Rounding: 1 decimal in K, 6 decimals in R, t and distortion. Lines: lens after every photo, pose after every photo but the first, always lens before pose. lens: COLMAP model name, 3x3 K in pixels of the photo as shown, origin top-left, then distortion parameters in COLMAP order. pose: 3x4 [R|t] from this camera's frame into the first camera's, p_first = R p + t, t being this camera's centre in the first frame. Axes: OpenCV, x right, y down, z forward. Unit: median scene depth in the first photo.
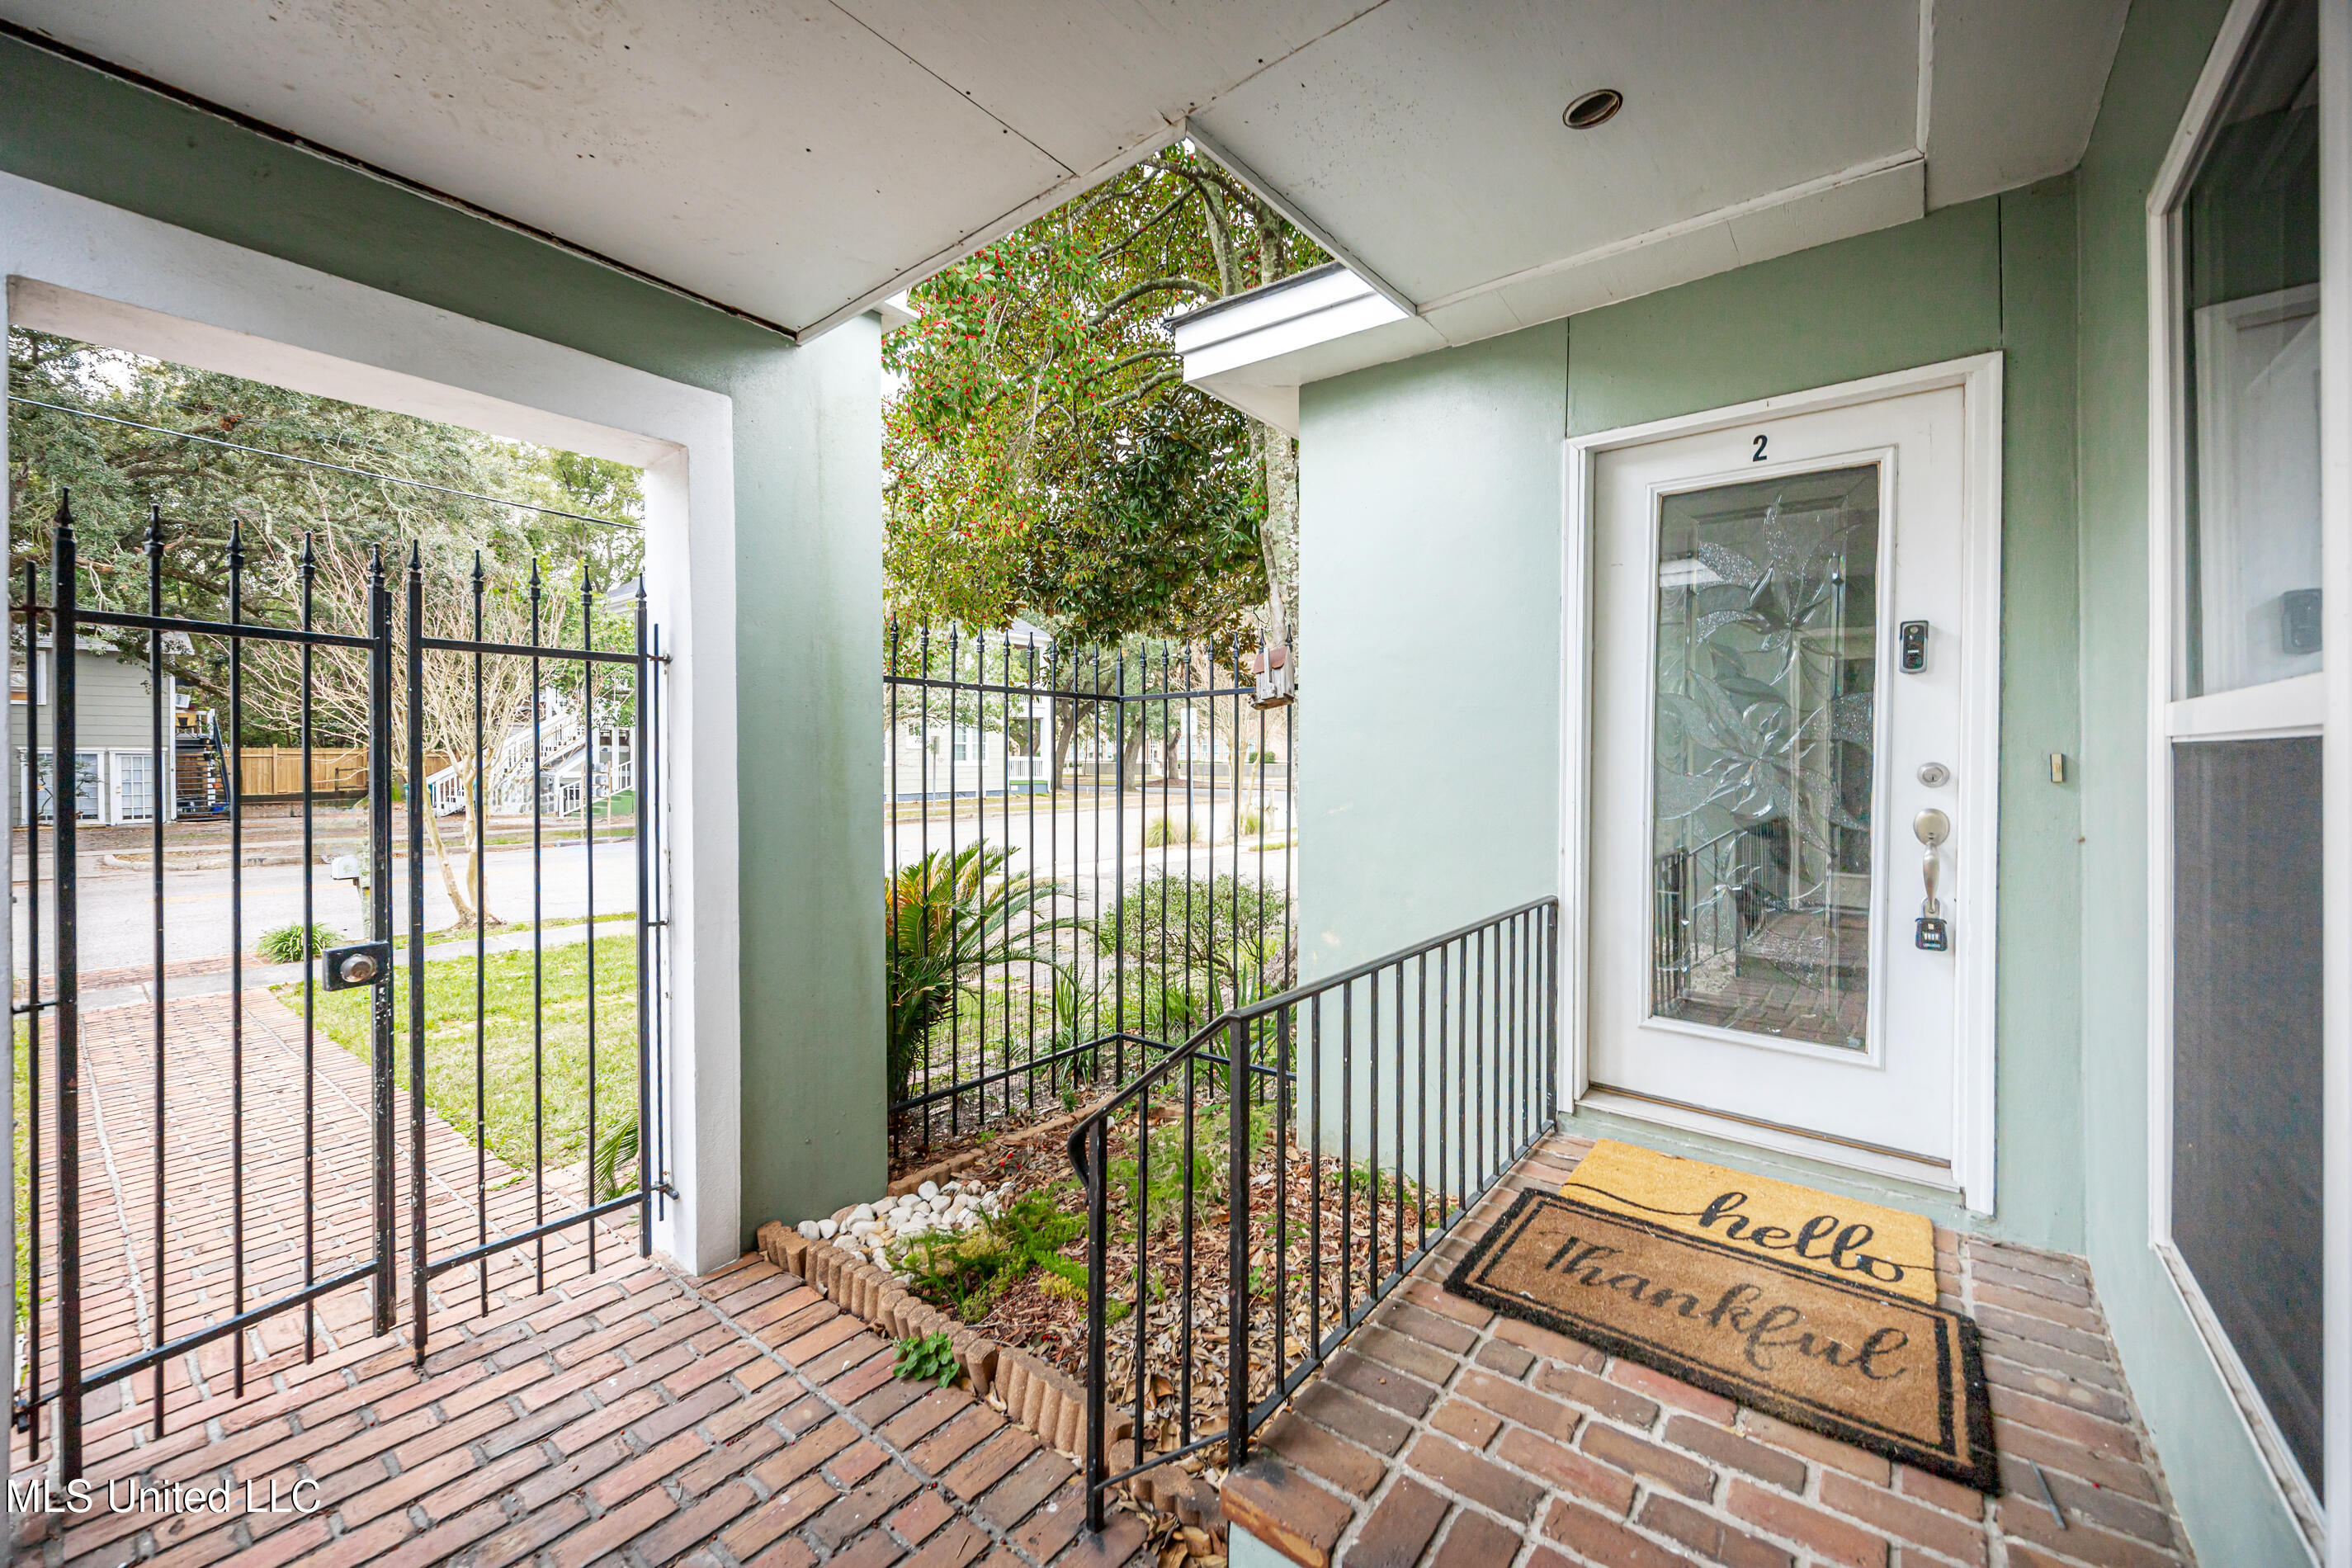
lens RADIAL K [[928.2, 0, 1173.7], [0, 928.2, 761.9], [0, 0, 1]] dist [0.000189, 0.000009]
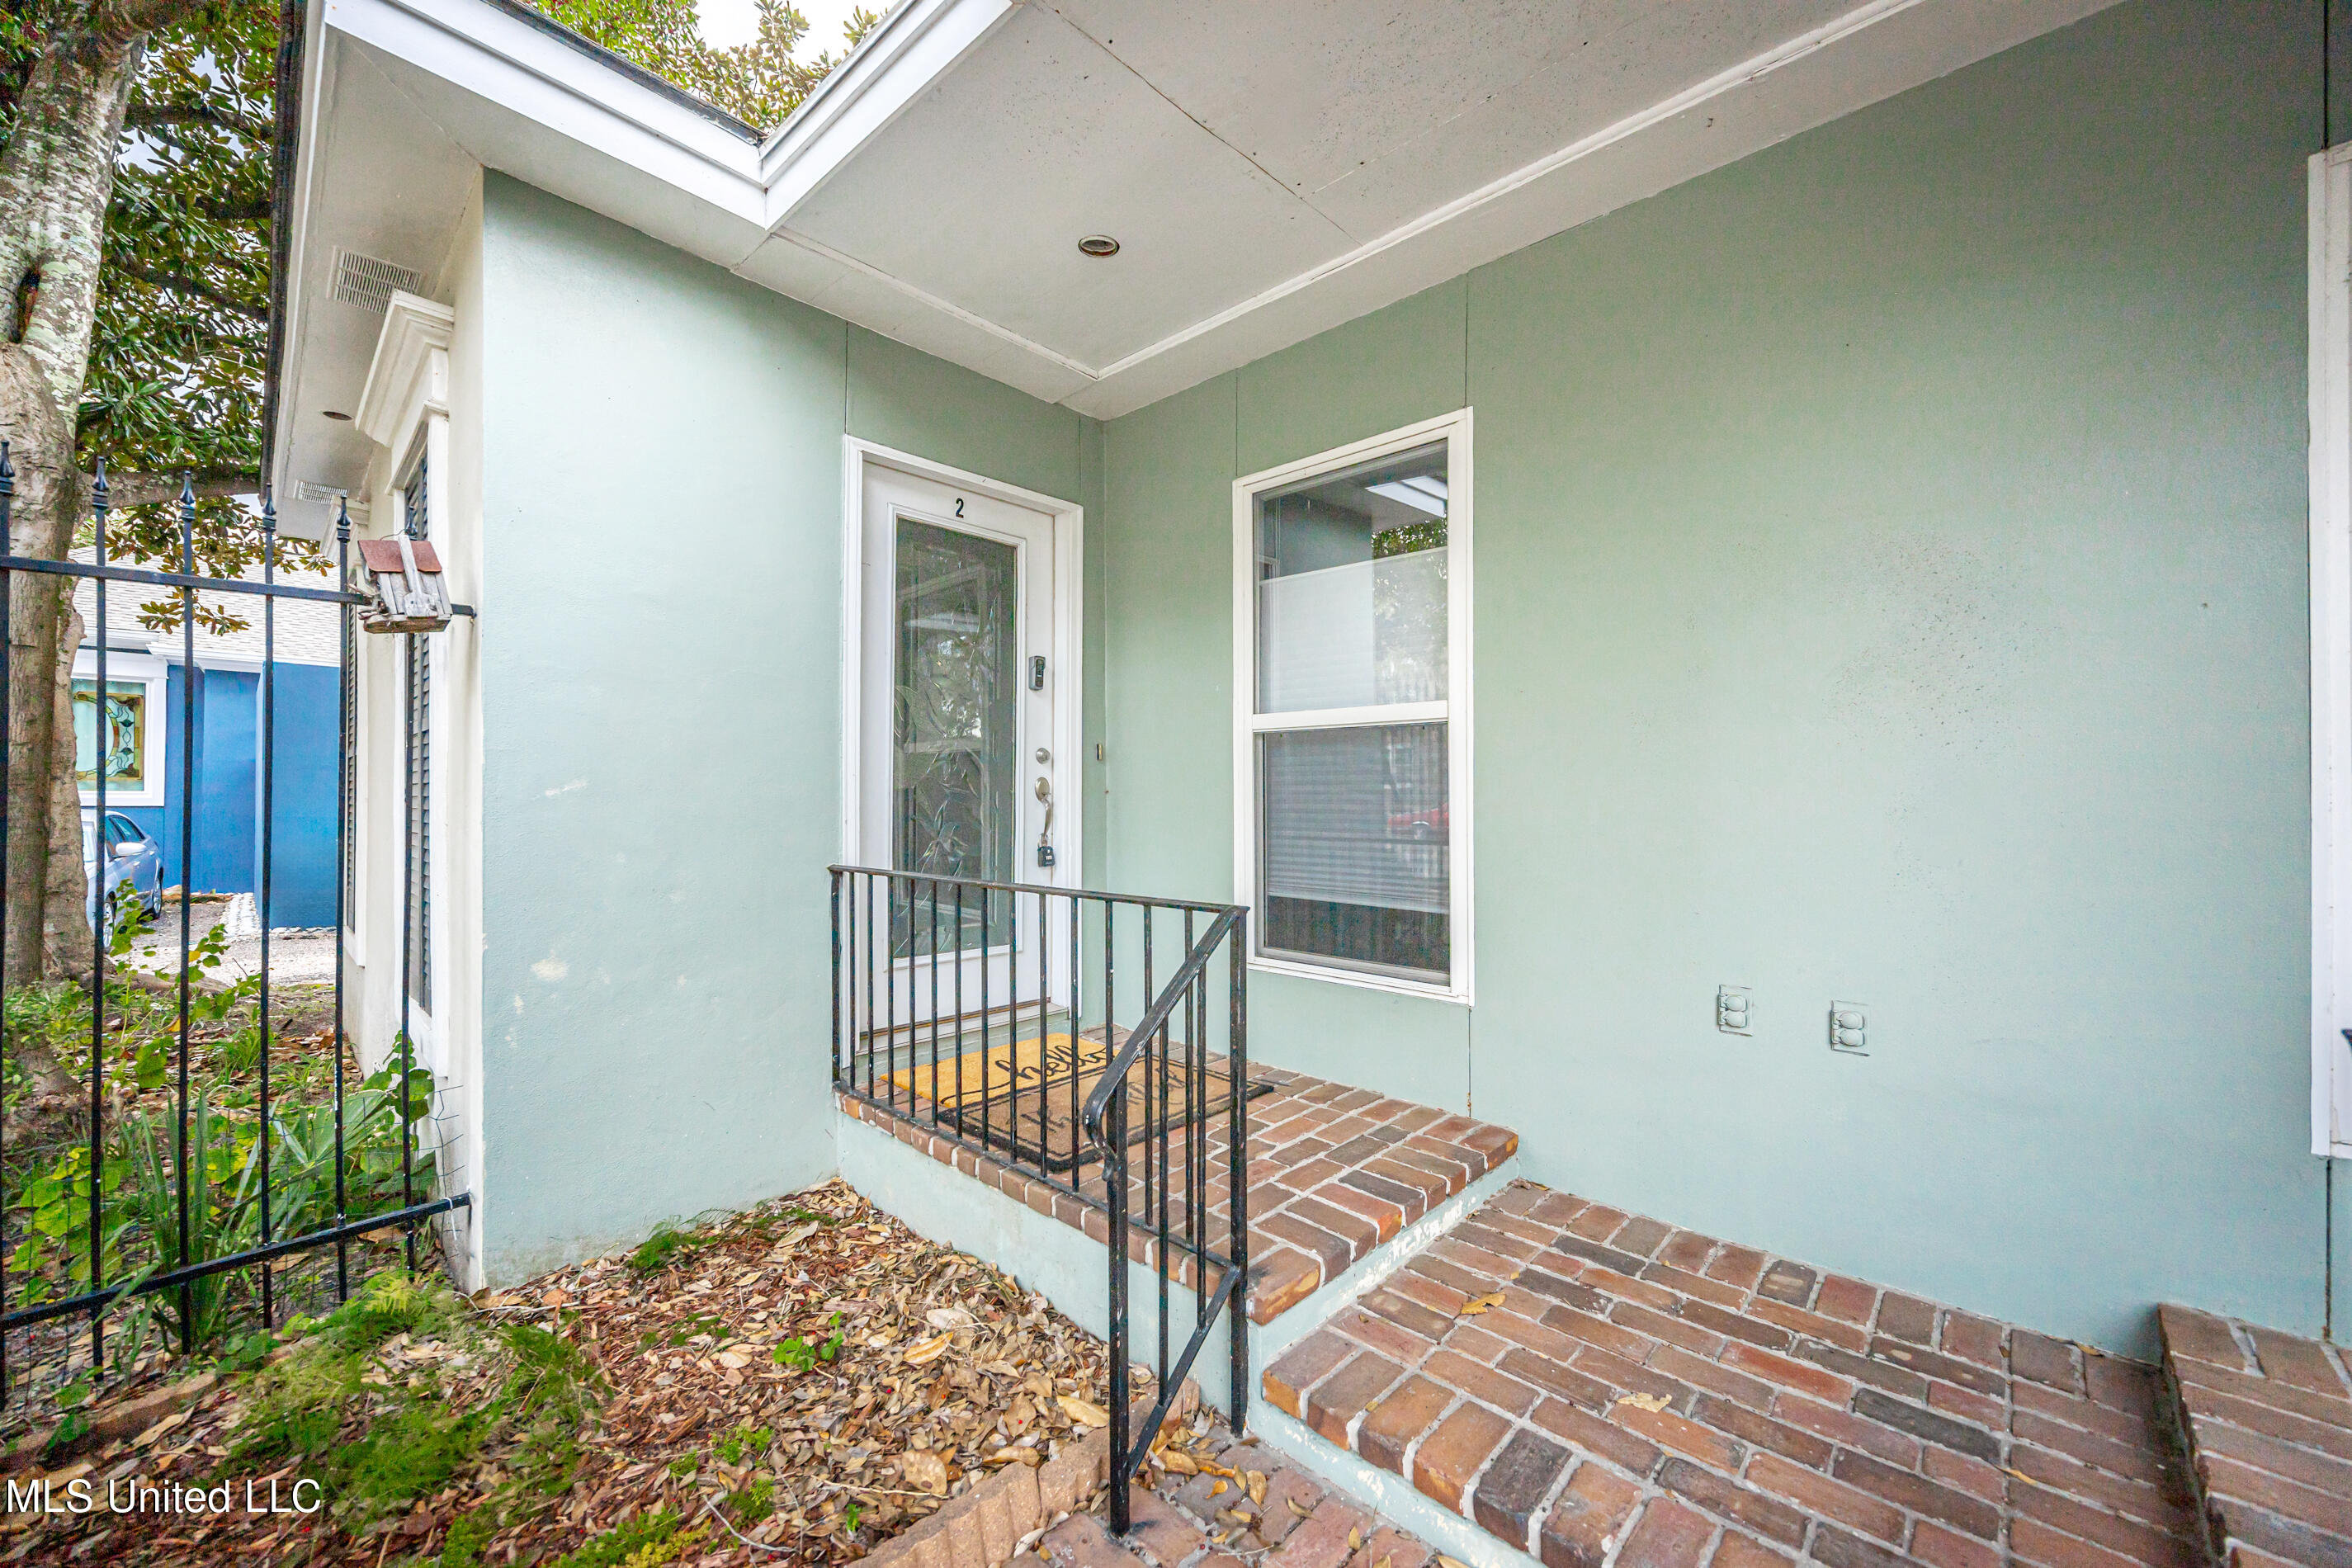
lens RADIAL K [[935.4, 0, 1176.0], [0, 935.4, 784.0], [0, 0, 1]] dist [0.000431, 0.000014]
pose [[0.077690, 0.010583, 0.996921, -0.744264], [0.000531, 0.999943, -0.010657, 0.078321], [-0.996977, 0.001358, 0.077680, 0.652603]]
